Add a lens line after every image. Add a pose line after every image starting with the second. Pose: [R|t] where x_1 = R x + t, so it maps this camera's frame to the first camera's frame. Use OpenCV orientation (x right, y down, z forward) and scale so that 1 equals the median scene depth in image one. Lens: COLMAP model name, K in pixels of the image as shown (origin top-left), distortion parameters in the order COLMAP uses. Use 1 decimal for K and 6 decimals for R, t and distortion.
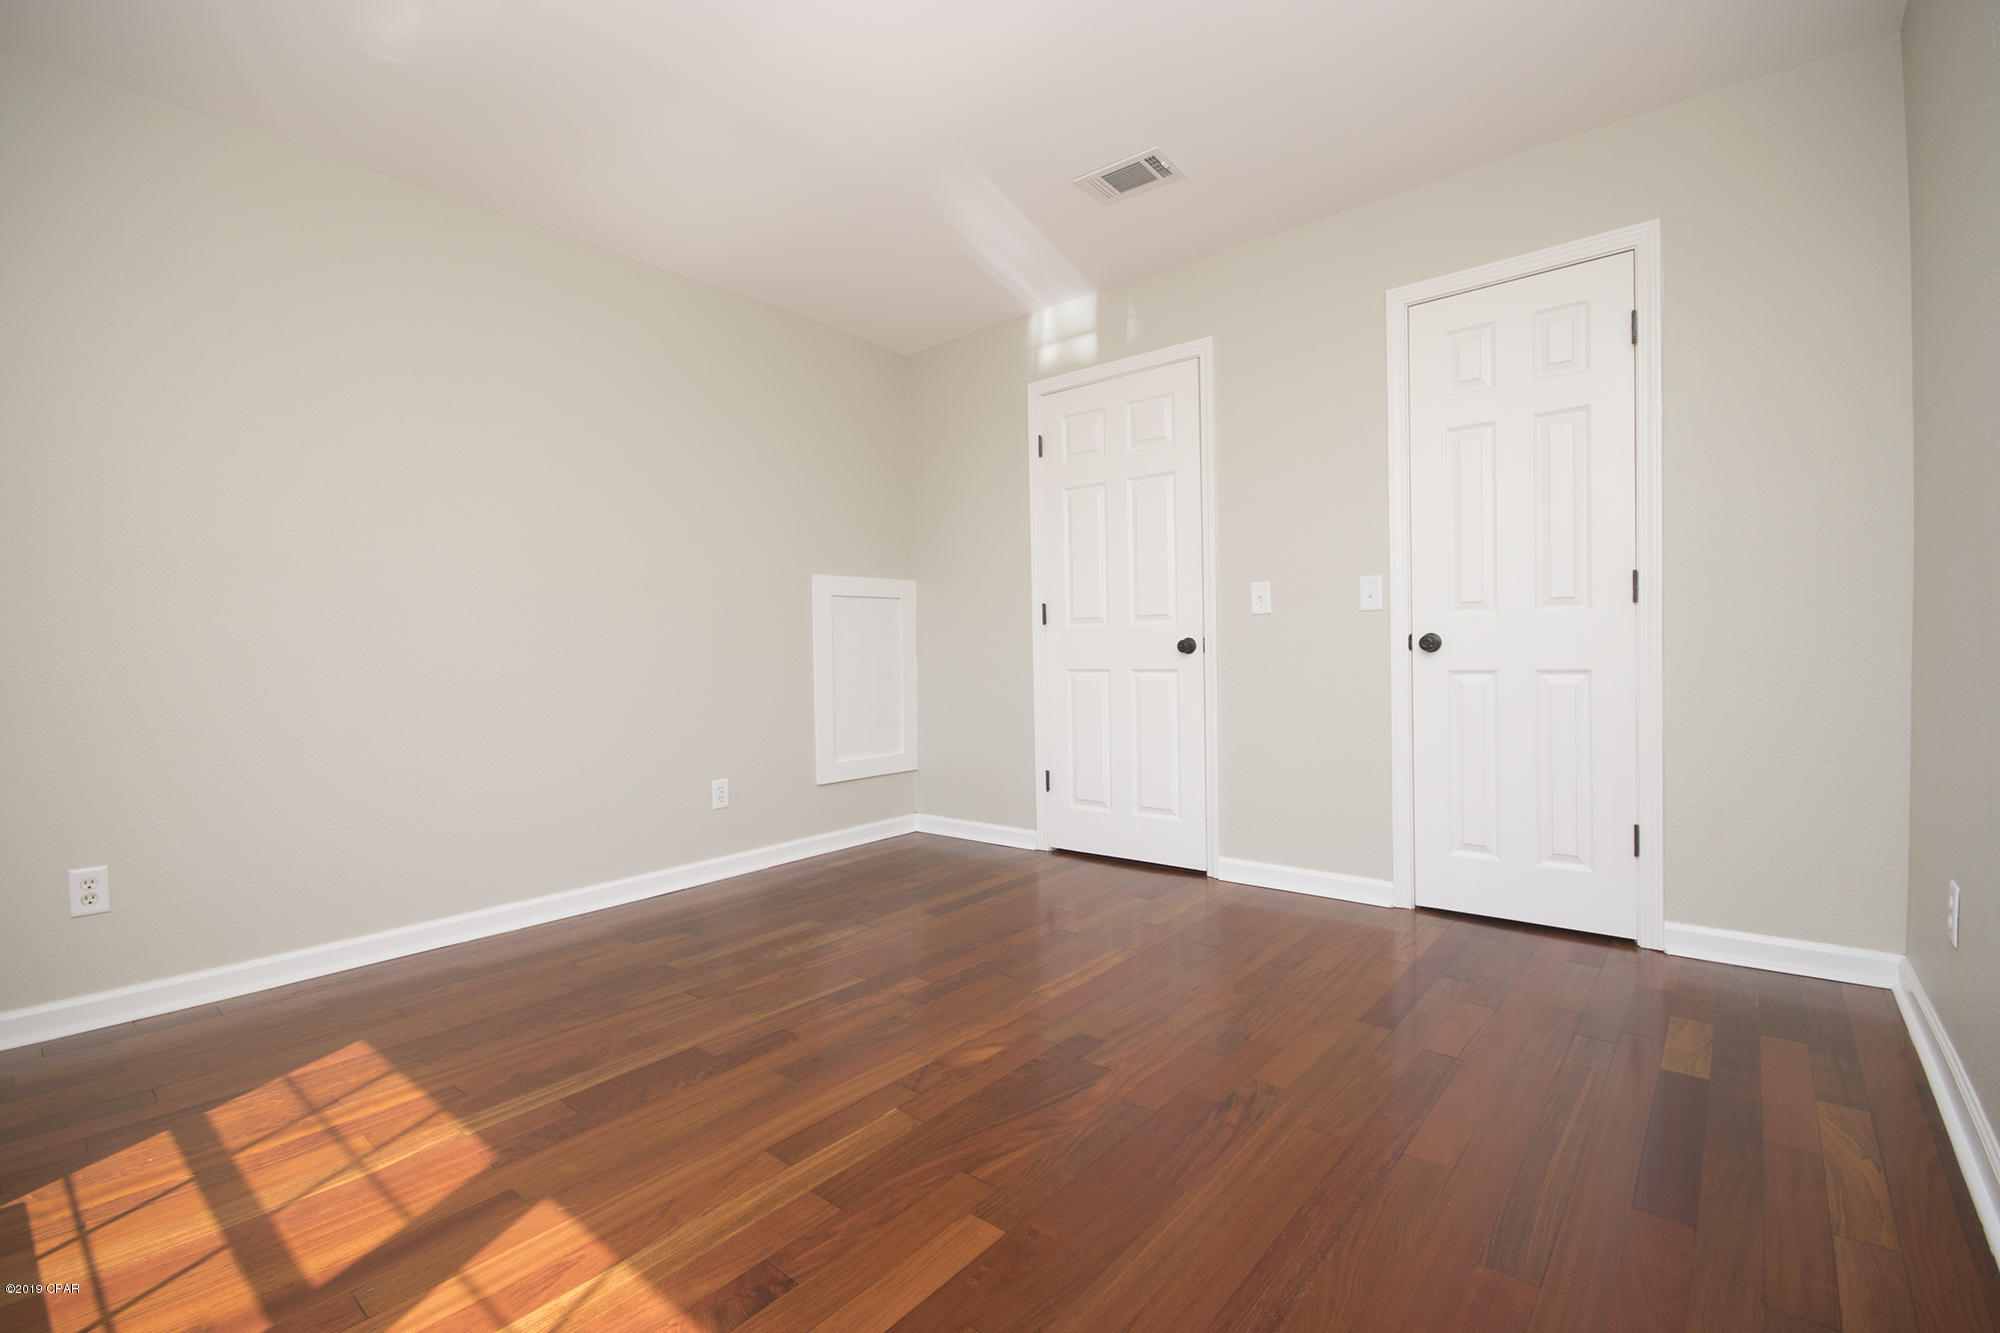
lens RADIAL K [[877.9, 0, 994.6], [0, 877.9, 668.6], [0, 0, 1]] dist [-0.000835, -0.005793]
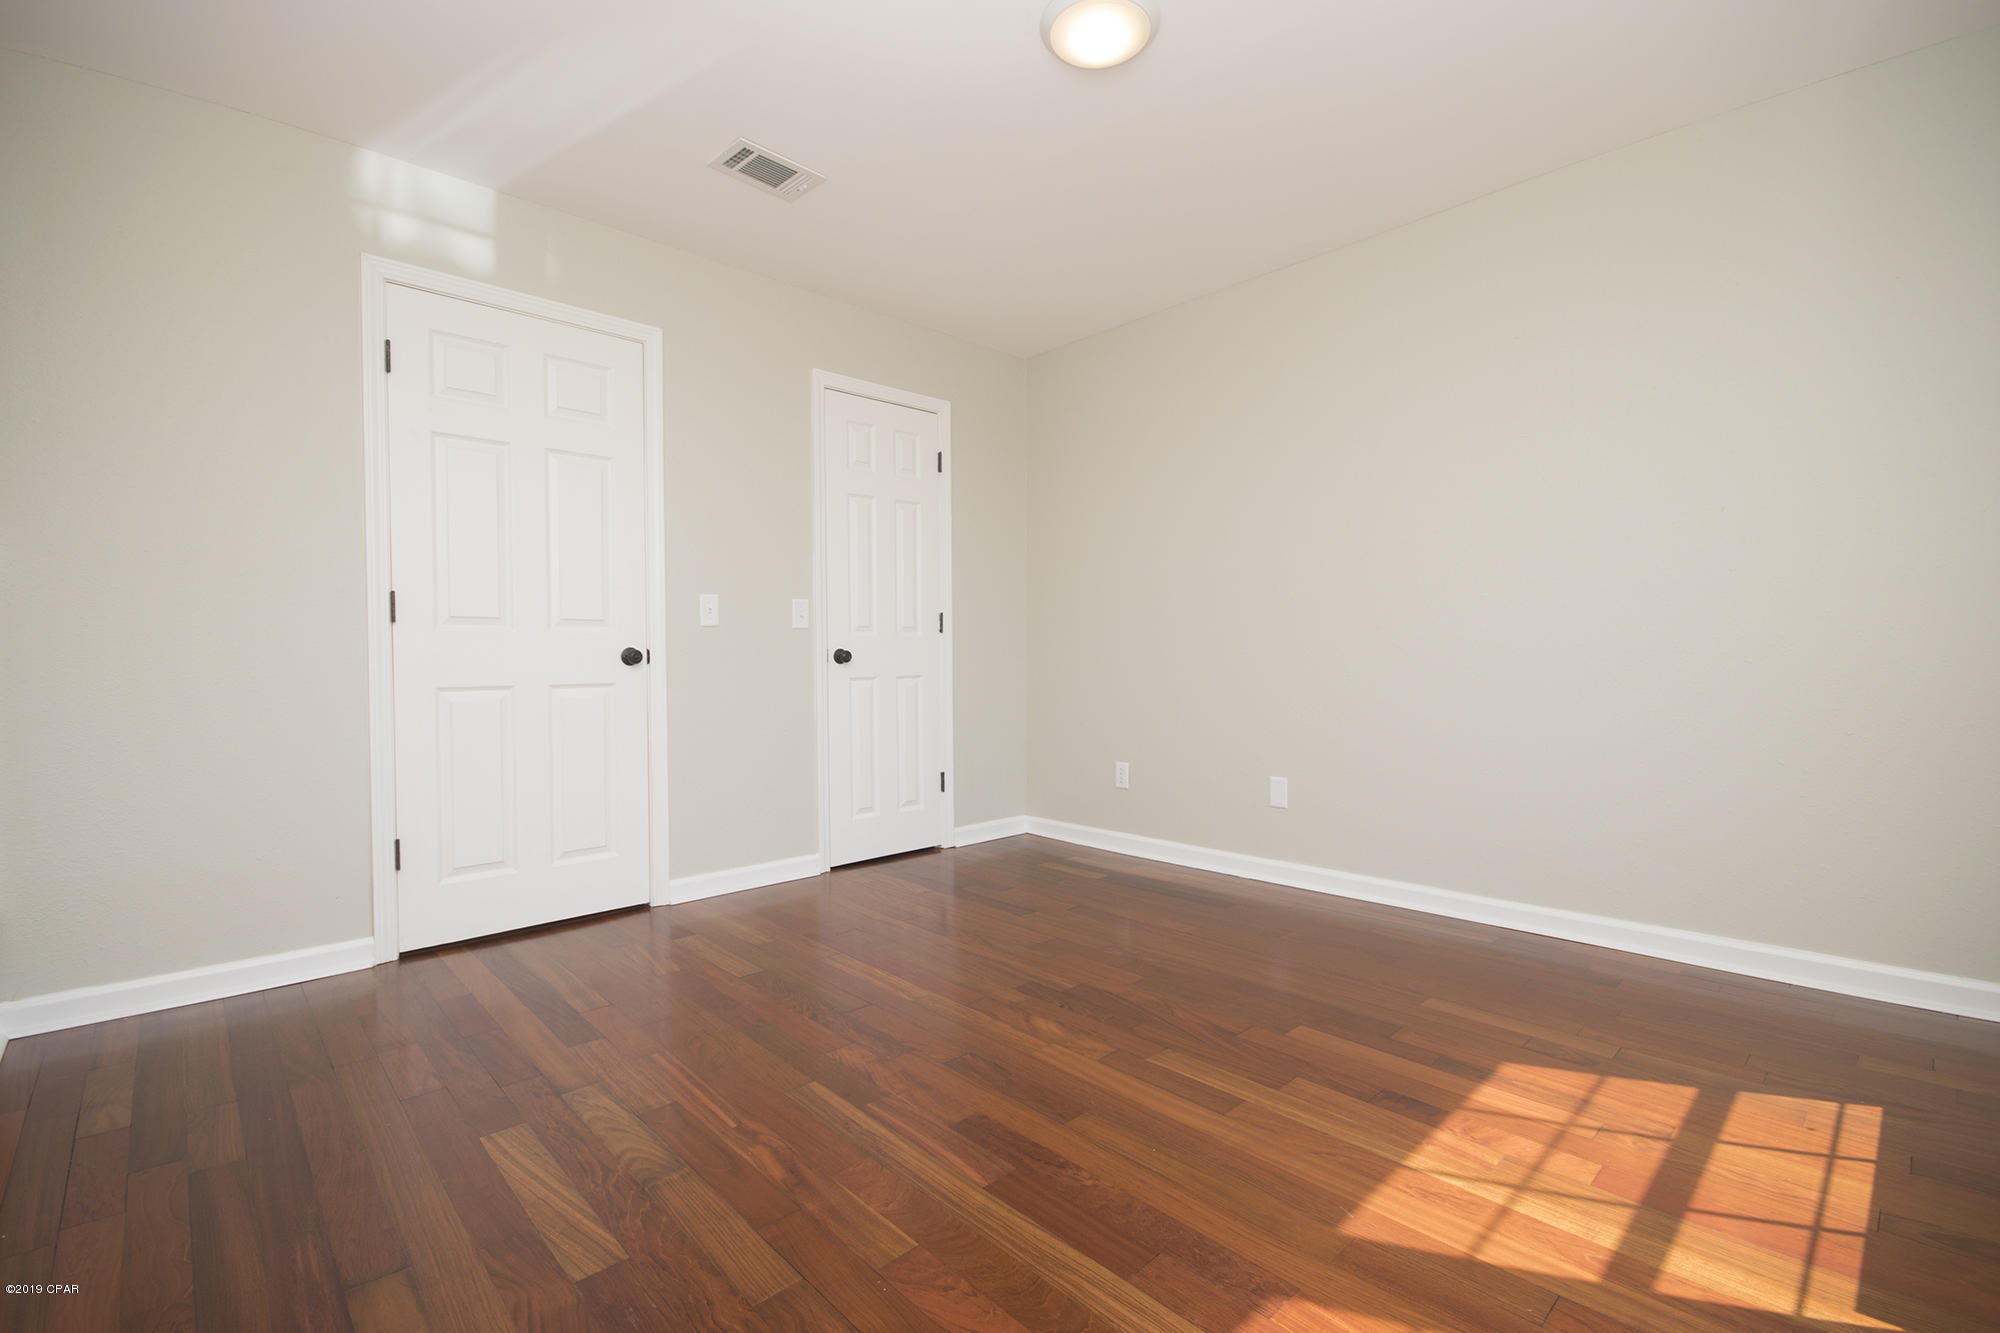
lens RADIAL K [[881.3, 0, 997.0], [0, 881.3, 668.5], [0, 0, 1]] dist [-0.001171, 0.000185]
pose [[0.119335, 0.002055, 0.992852, -0.742427], [0.024723, 0.999682, -0.005041, 0.000058], [-0.992546, 0.025147, 0.119246, 0.614332]]
